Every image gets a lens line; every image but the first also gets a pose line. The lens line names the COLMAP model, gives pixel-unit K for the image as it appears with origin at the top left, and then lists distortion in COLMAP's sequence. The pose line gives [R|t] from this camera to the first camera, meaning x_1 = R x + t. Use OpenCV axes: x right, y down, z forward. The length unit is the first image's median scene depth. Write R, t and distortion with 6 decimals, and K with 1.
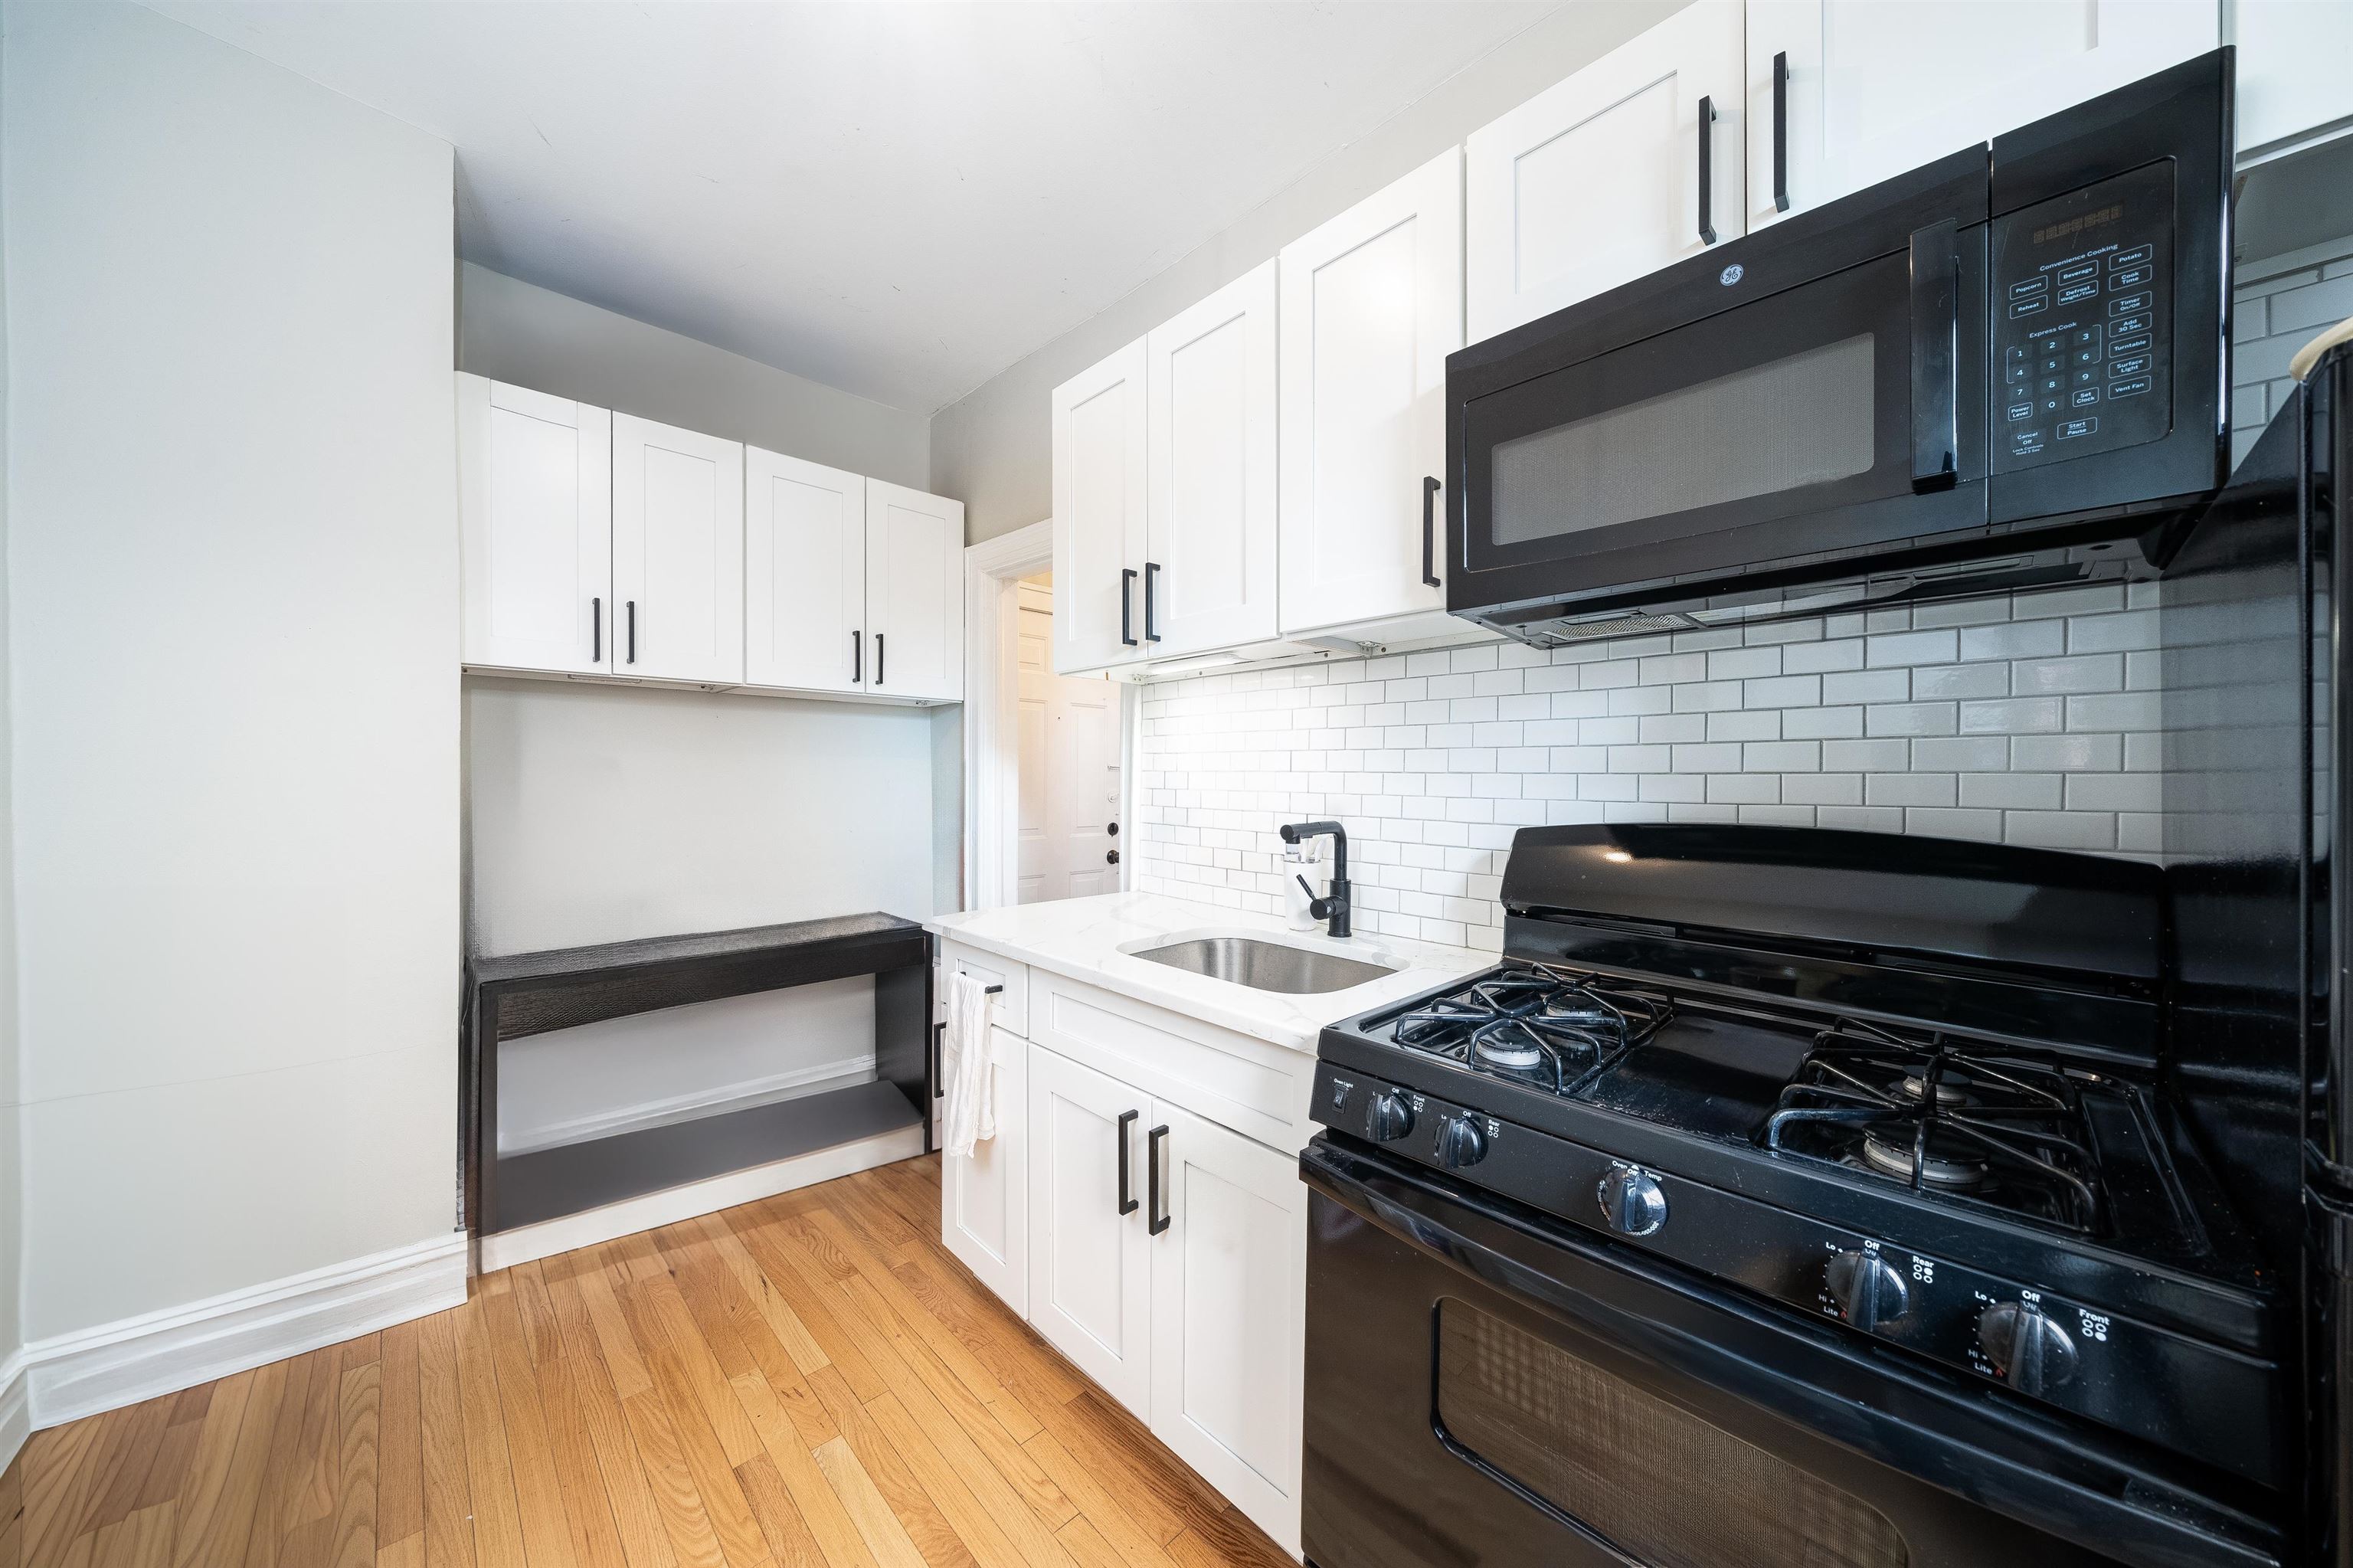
lens RADIAL K [[812.4, 0, 1189.6], [0, 812.4, 790.0], [0, 0, 1]] dist [0.000646, -0.000755]
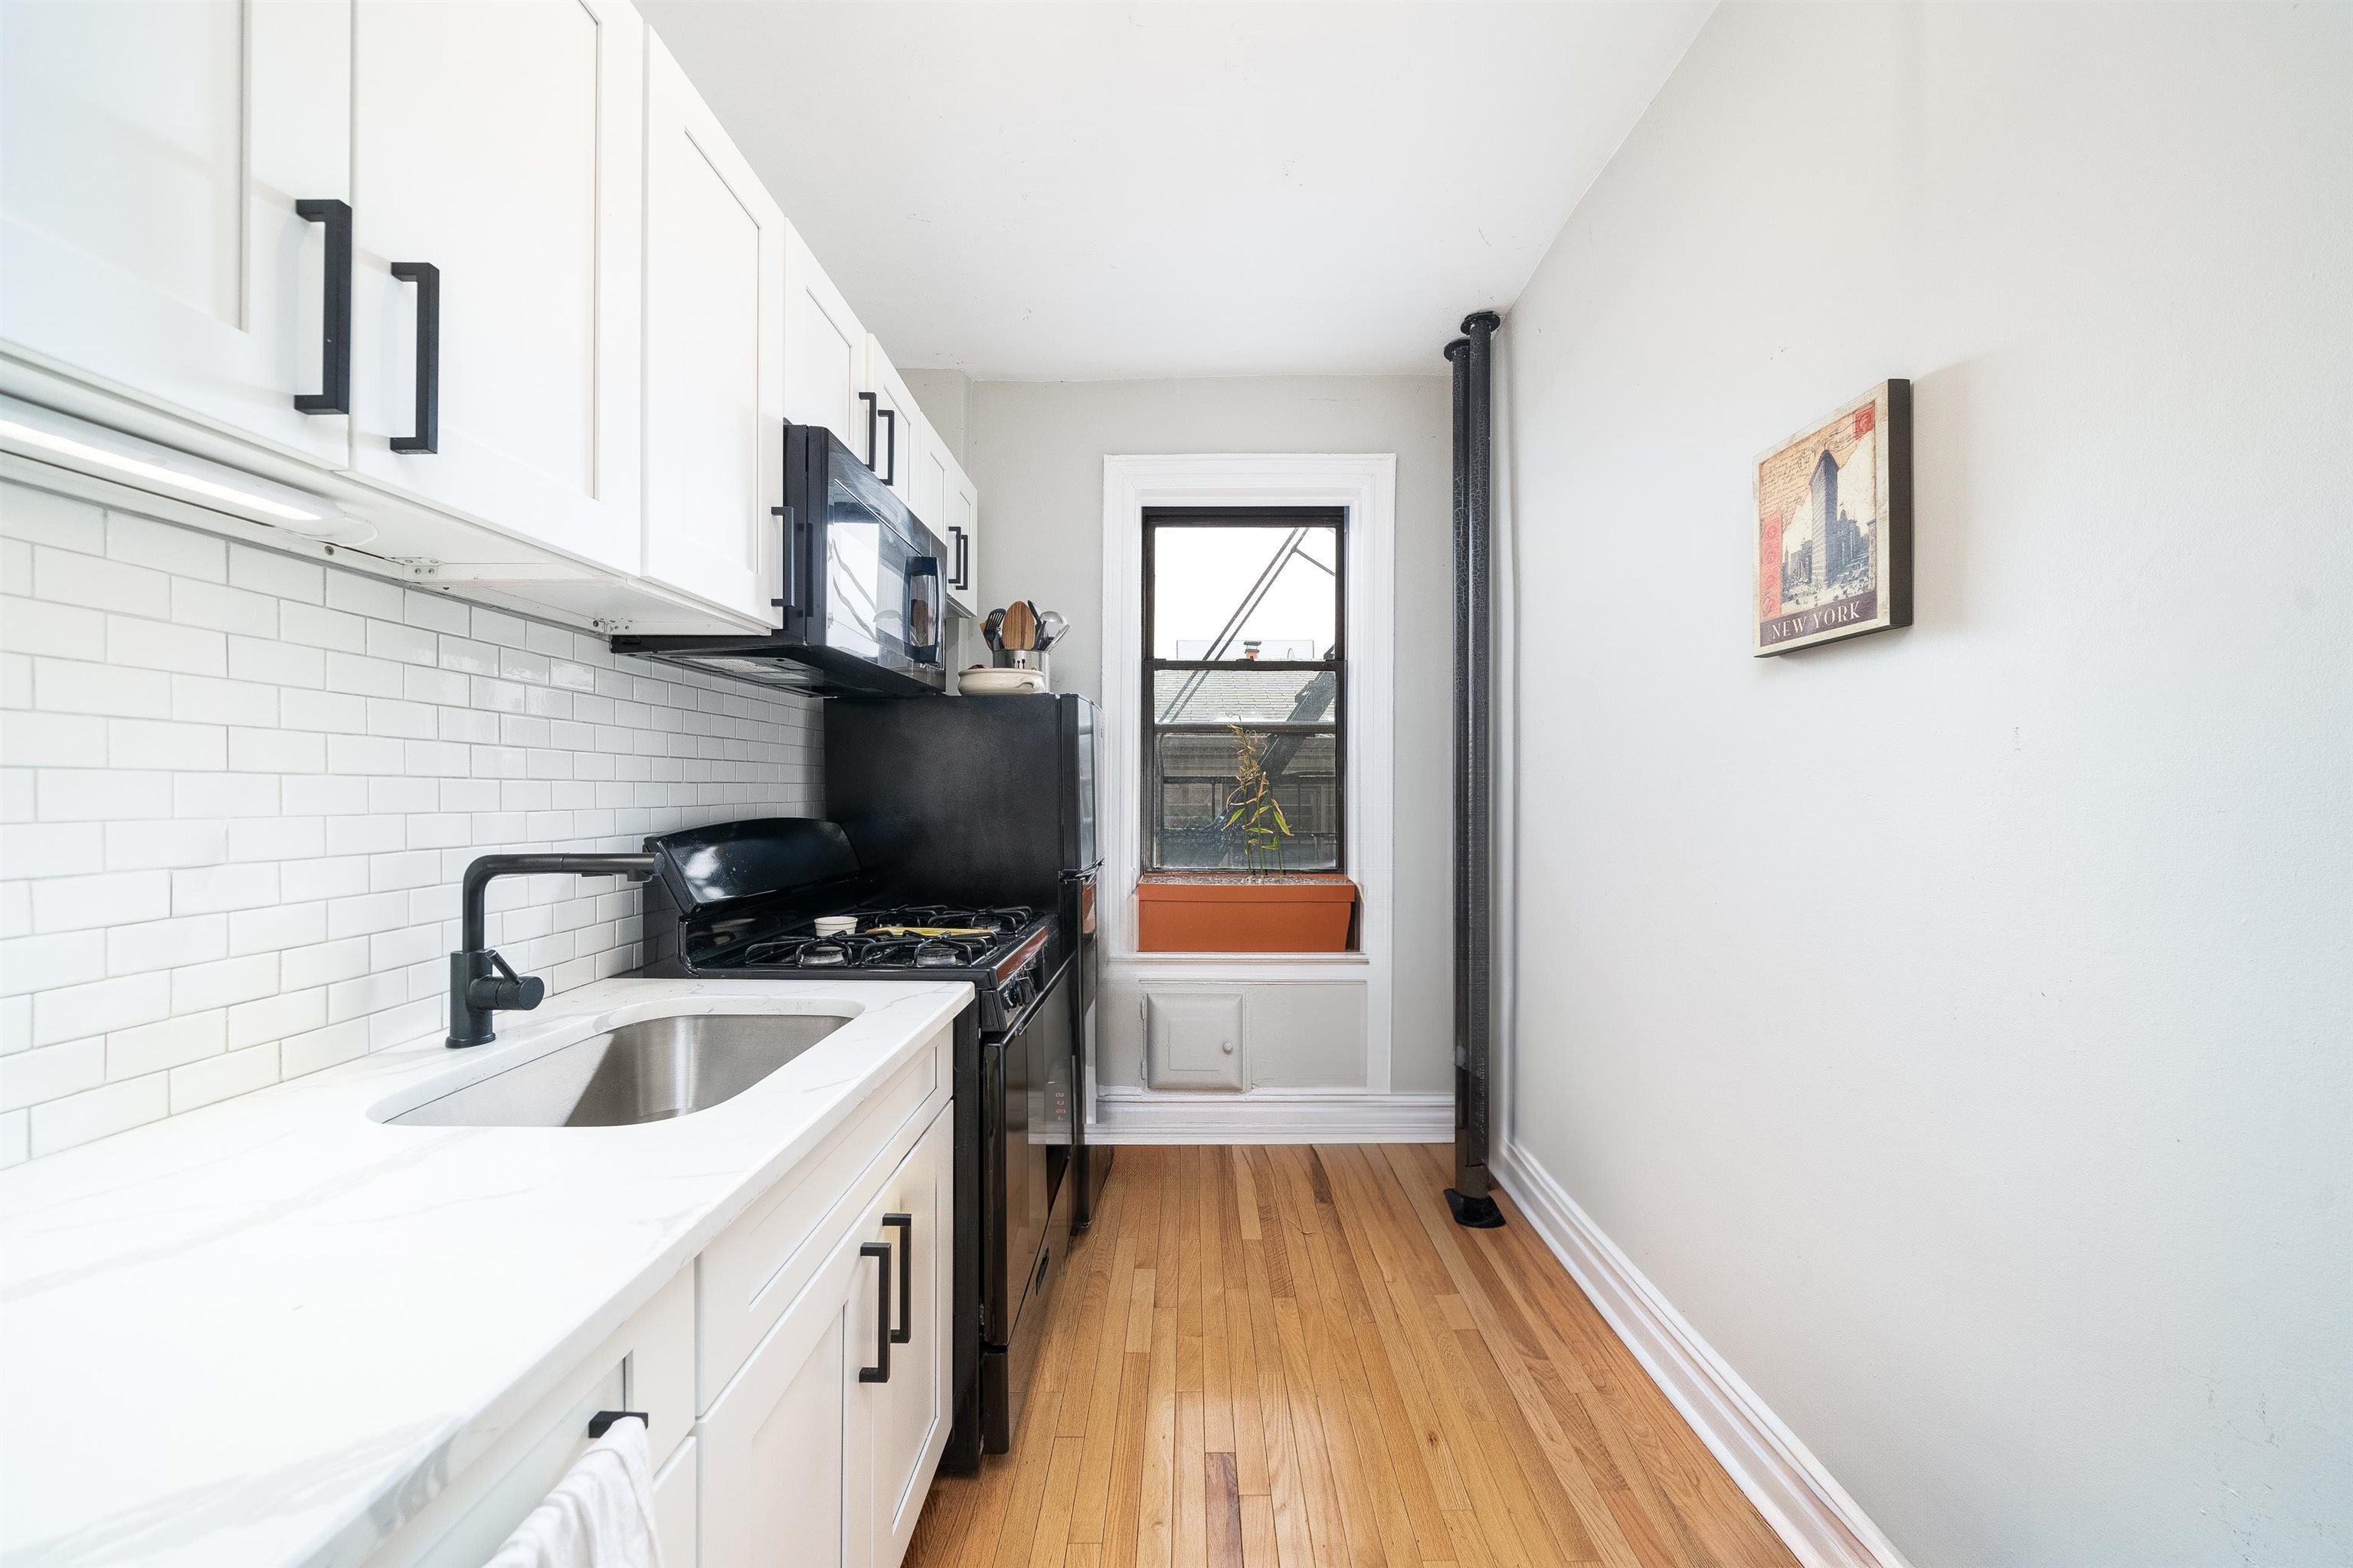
lens RADIAL K [[812.4, 0, 1180.9], [0, 812.4, 783.9], [0, 0, 1]] dist [0.000646, -0.000755]
pose [[-0.692302, -0.008773, 0.721555, -0.687691], [-0.005283, 0.999961, 0.007089, -0.026867], [-0.721588, 0.001095, -0.692321, 1.131809]]
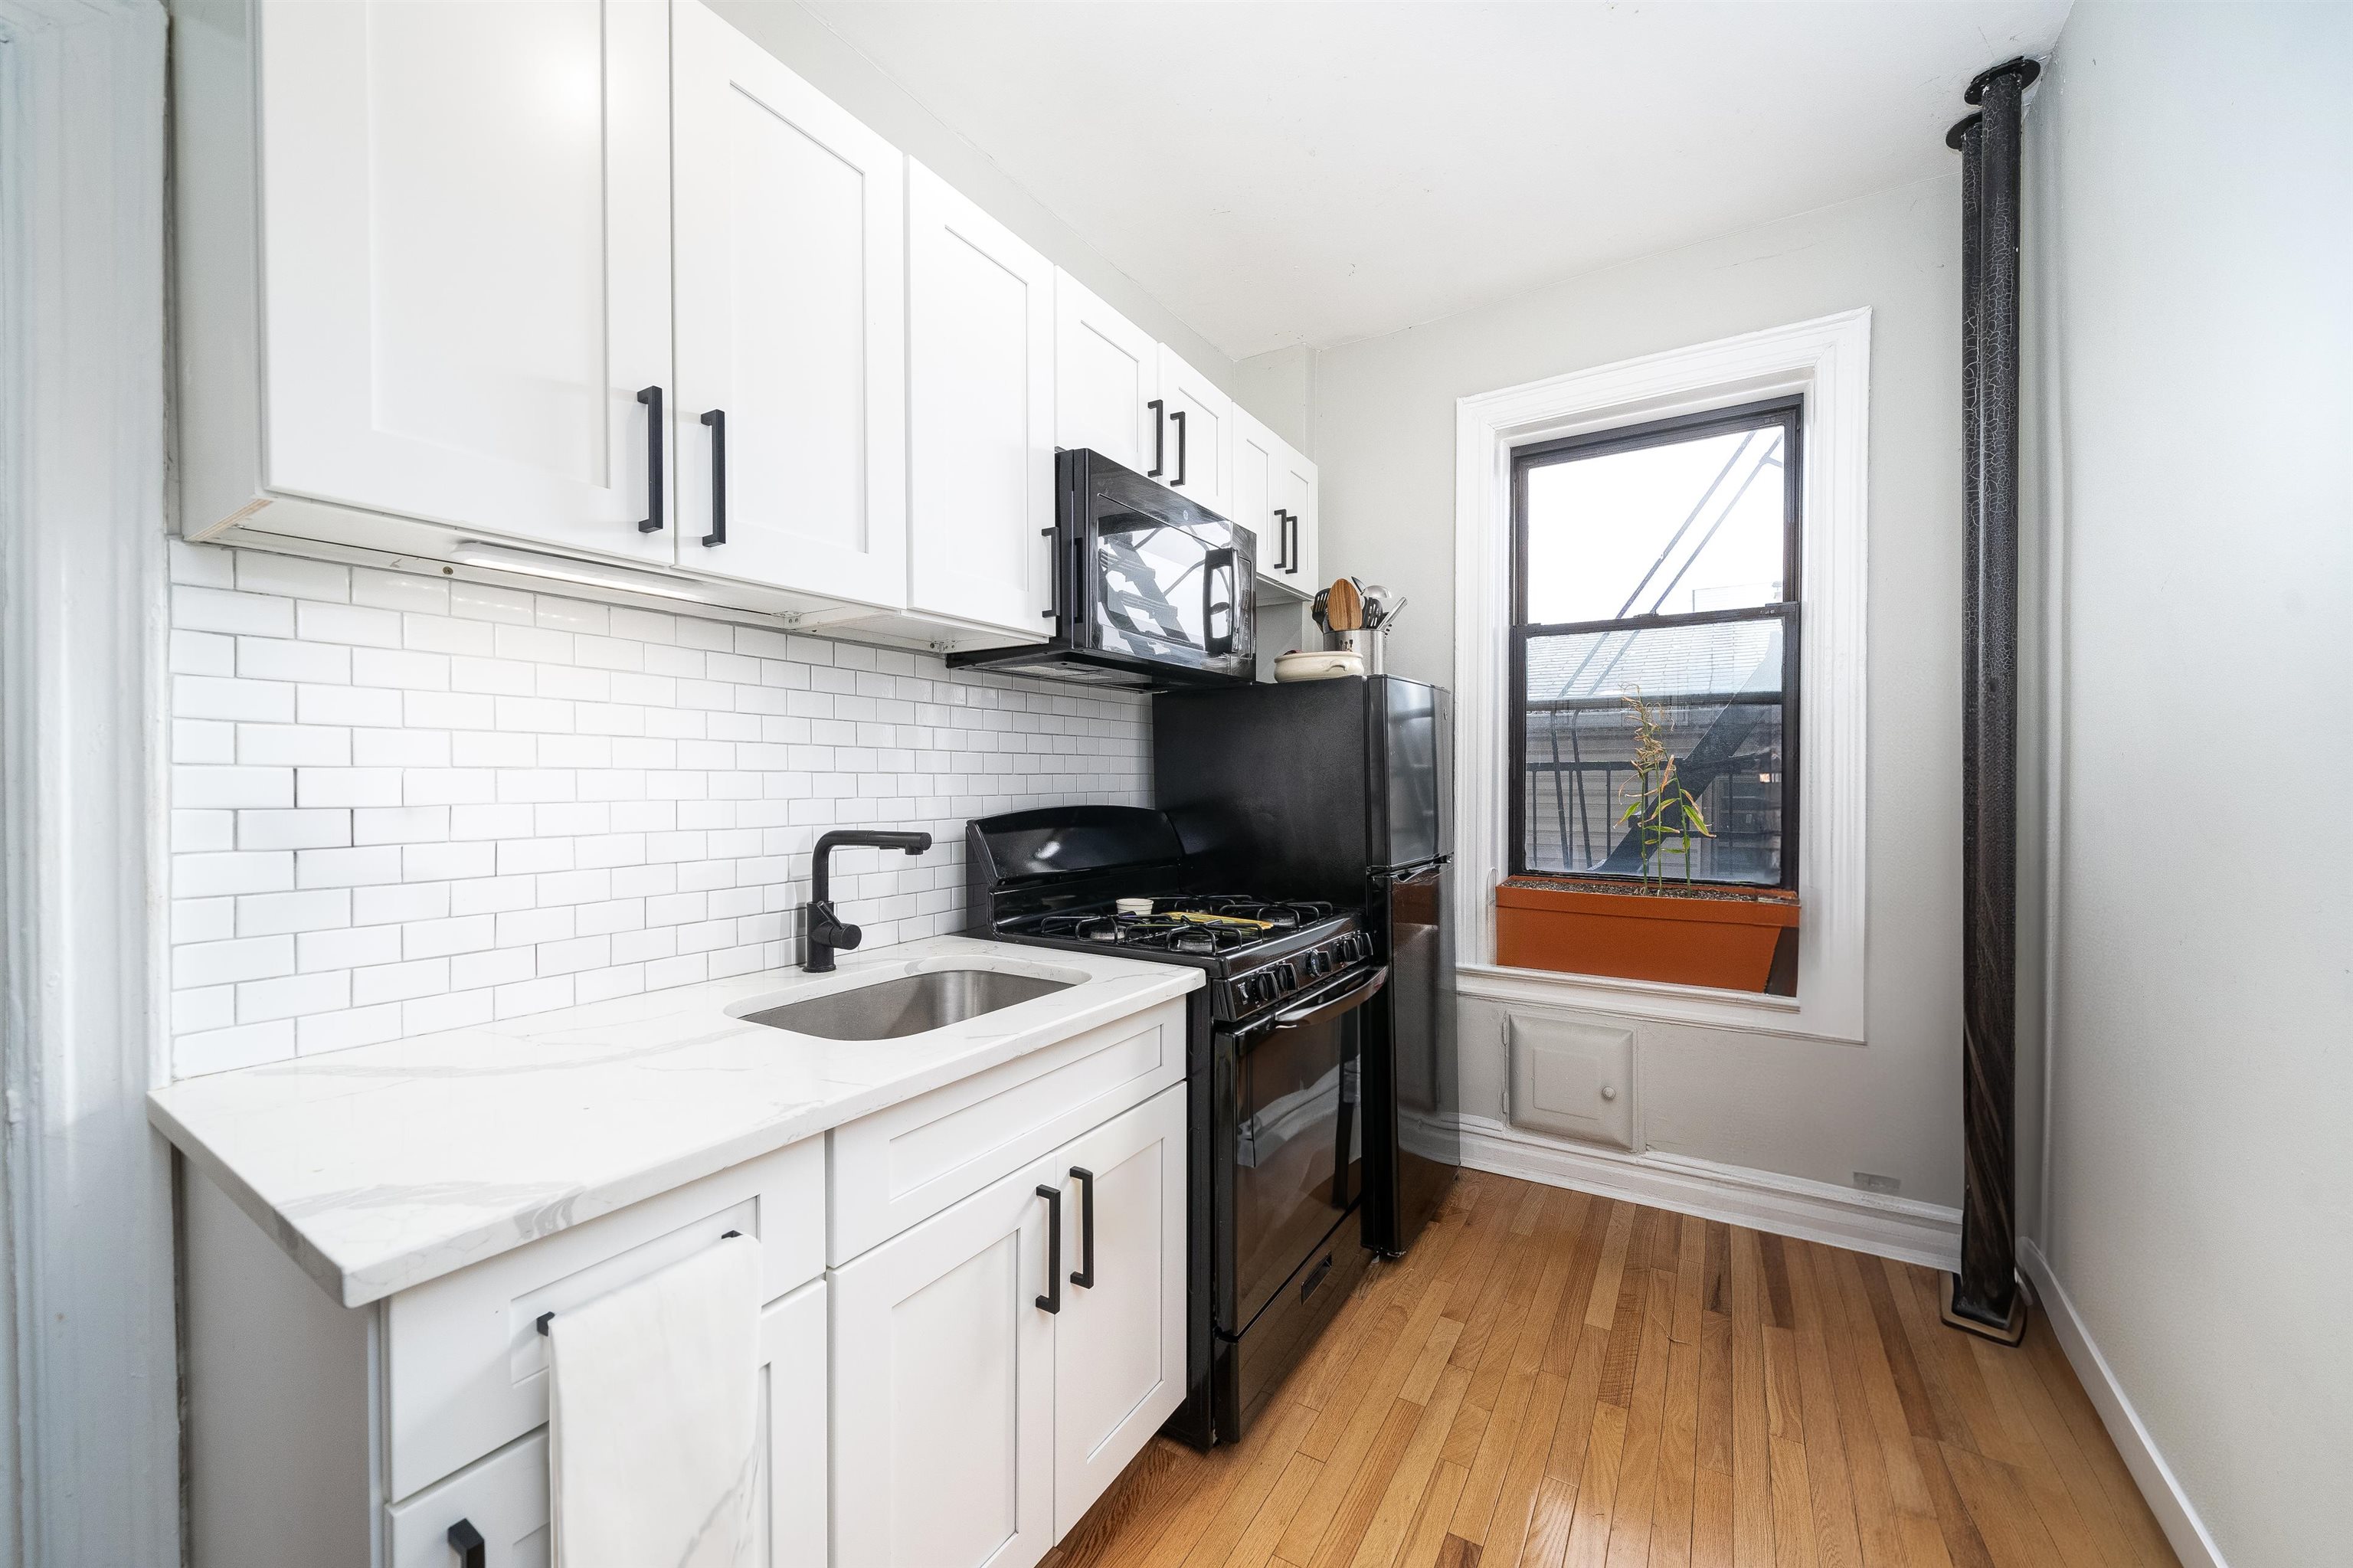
lens RADIAL K [[885.8, 0, 1187.5], [0, 885.8, 779.2], [0, 0, 1]] dist [0.000200, -0.000447]
pose [[-0.229444, -0.011544, 0.973253, -0.841407], [0.007707, 0.999877, 0.013677, -0.026439], [-0.973291, 0.010639, -0.229327, 0.918819]]
